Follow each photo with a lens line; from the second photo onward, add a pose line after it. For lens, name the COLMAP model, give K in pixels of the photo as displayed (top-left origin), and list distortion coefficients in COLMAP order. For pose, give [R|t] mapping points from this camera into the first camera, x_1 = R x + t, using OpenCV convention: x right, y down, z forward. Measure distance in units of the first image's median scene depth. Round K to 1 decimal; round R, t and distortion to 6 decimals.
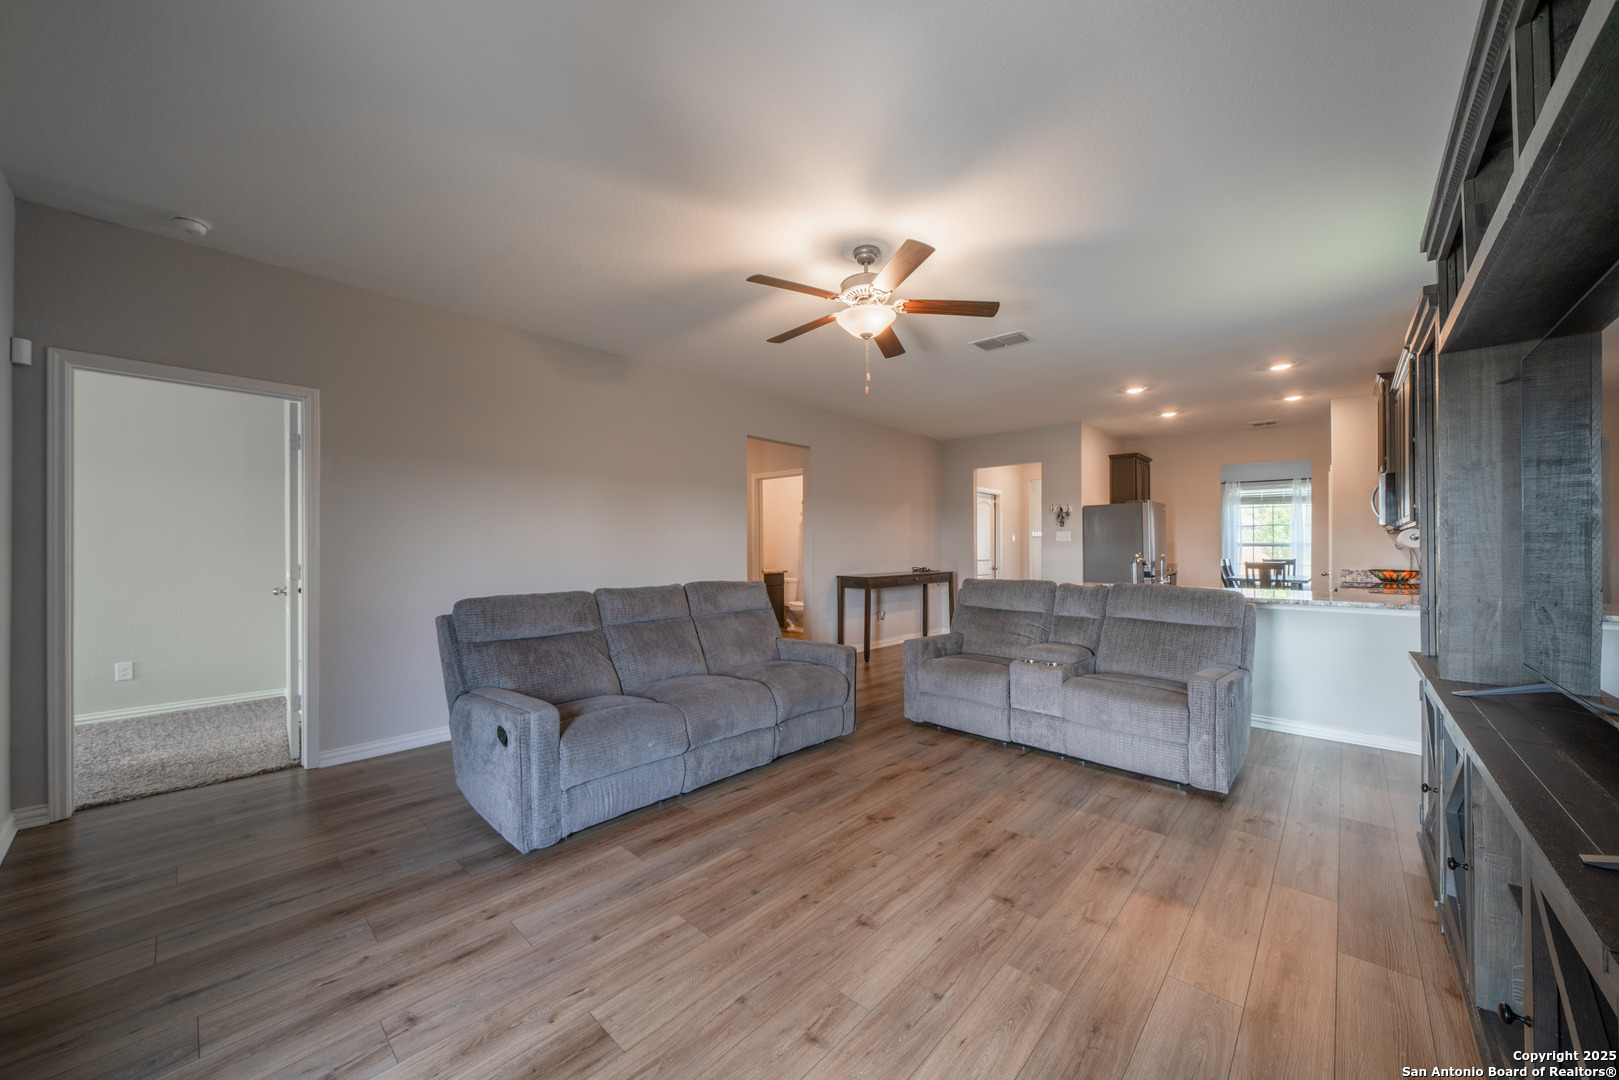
lens RADIAL K [[579.7, 0, 768.5], [0, 579.7, 537.6], [0, 0, 1]] dist [-0.025195, 0.000685]
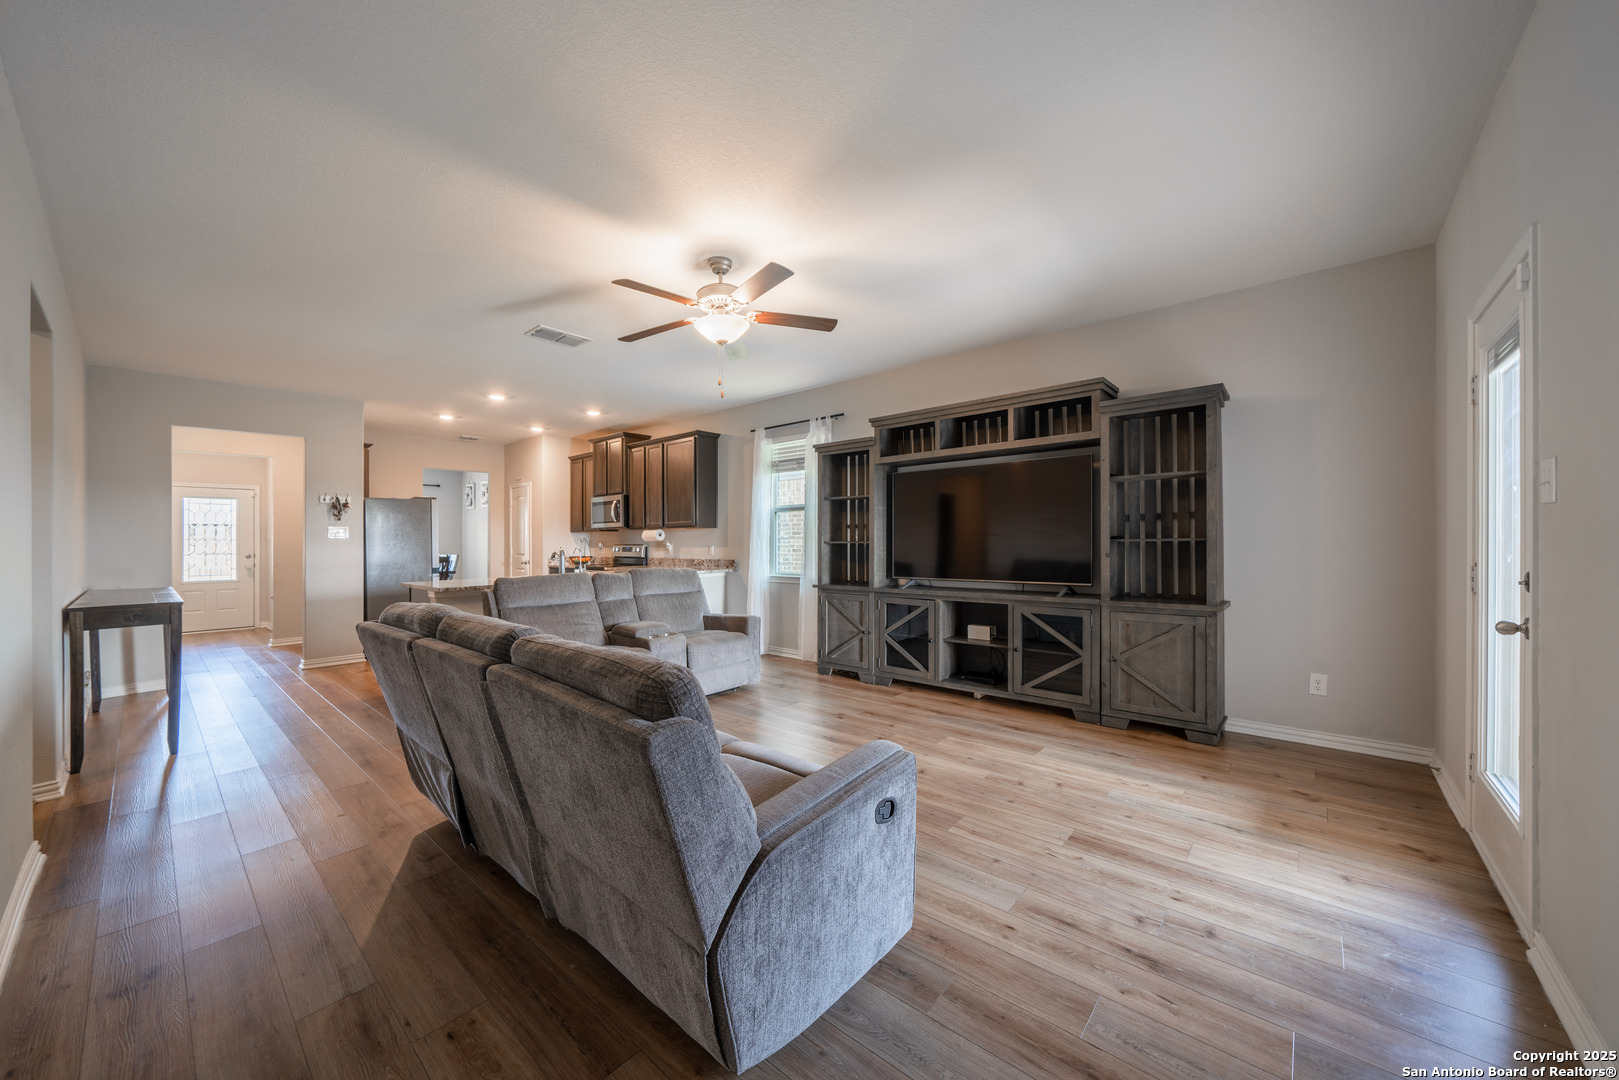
lens RADIAL K [[579.7, 0, 798.1], [0, 579.7, 544.8], [0, 0, 1]] dist [-0.025195, 0.000685]
pose [[-0.041569, -0.019862, 0.998938, -1.577816], [-0.003948, 0.999798, 0.019715, -0.006817], [-0.999128, -0.003125, -0.041639, 1.546321]]
